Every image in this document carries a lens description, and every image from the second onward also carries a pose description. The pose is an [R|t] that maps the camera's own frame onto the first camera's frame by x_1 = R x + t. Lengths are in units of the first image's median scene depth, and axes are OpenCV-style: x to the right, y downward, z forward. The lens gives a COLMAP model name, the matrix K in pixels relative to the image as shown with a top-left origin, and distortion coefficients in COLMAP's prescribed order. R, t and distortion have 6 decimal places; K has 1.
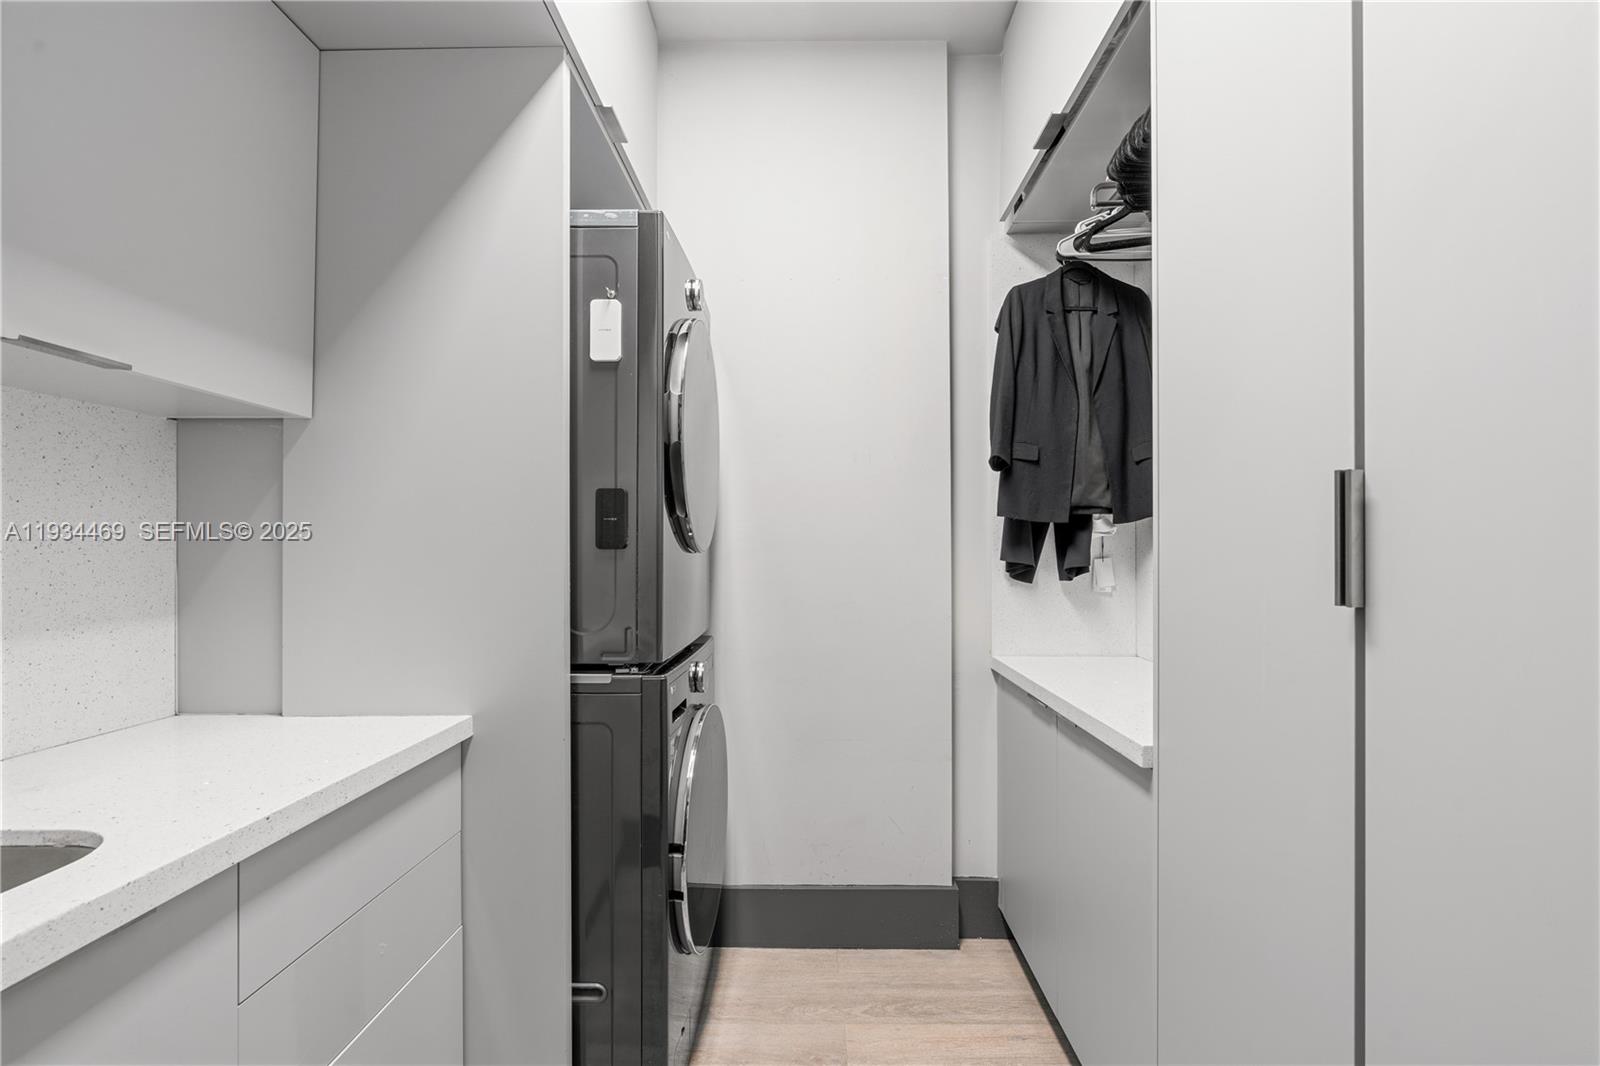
lens RADIAL K [[755.1, 0, 800.0], [0, 755.1, 533.0], [0, 0, 1]] dist [-0.003104, 0.001343]
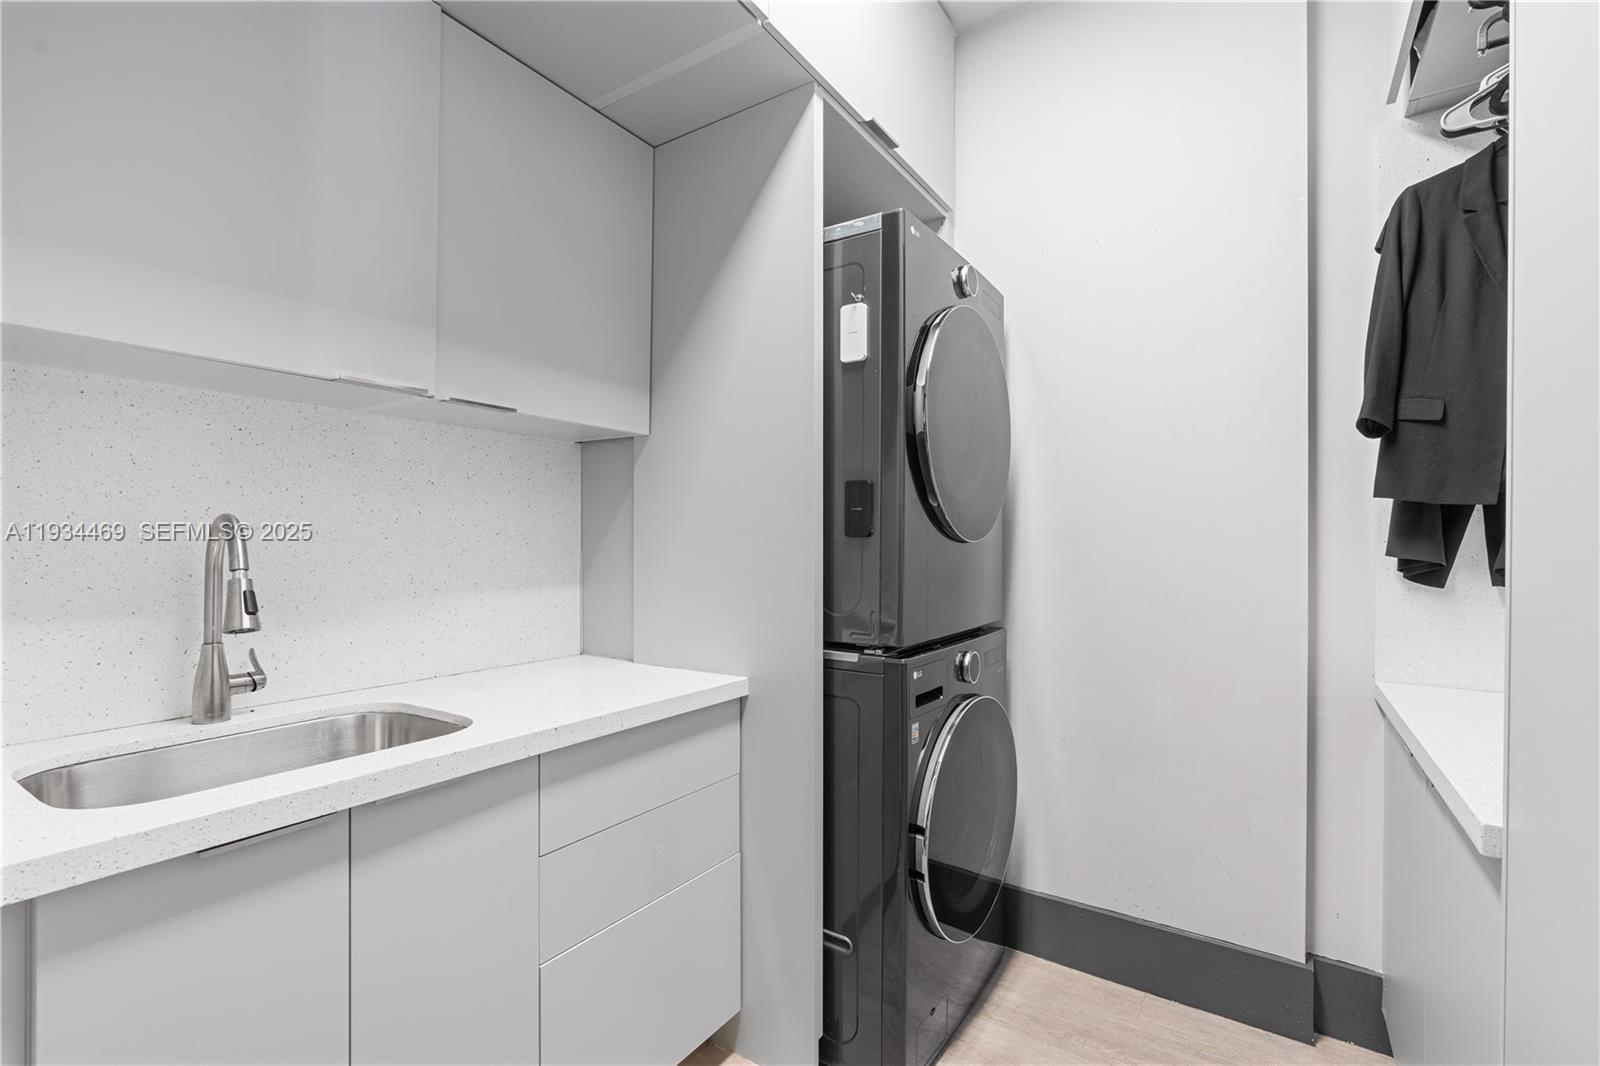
lens RADIAL K [[755.1, 0, 800.0], [0, 755.1, 533.0], [0, 0, 1]] dist [-0.003104, 0.001343]
pose [[0.829489, 0.002078, -0.558519, 0.276068], [0.004449, 0.999937, 0.010328, 0.003933], [0.558505, -0.011051, 0.829427, 0.065629]]
